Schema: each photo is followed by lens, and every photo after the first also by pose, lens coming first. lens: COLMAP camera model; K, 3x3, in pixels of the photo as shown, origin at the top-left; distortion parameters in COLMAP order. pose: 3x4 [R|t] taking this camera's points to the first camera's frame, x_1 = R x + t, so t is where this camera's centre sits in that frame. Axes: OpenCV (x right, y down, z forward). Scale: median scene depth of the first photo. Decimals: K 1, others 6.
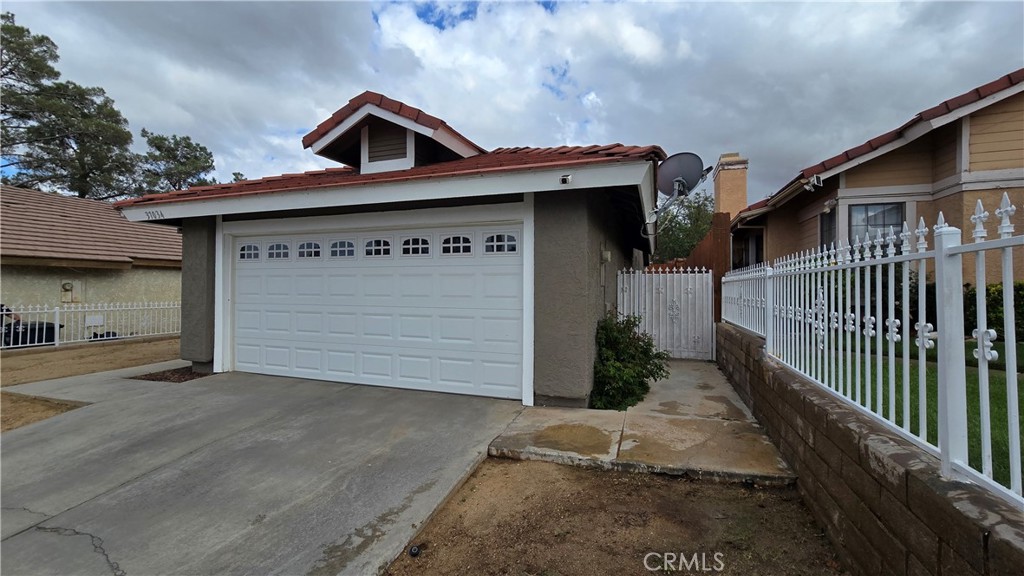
lens RADIAL K [[417.6, 0, 515.5], [0, 417.6, 294.2], [0, 0, 1]] dist [-0.003898, 0.001349]
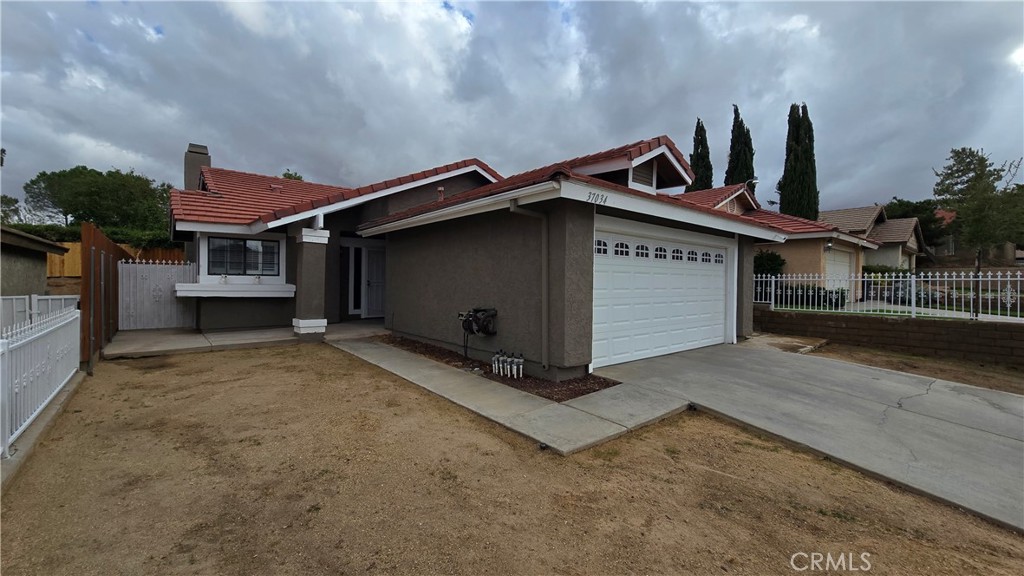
lens RADIAL K [[417.6, 0, 512.6], [0, 417.6, 278.9], [0, 0, 1]] dist [-0.003898, 0.001349]
pose [[0.520966, 0.002982, 0.853573, -1.660146], [-0.007674, 0.999970, 0.001191, -0.024240], [-0.853543, -0.007171, 0.520973, 0.675705]]
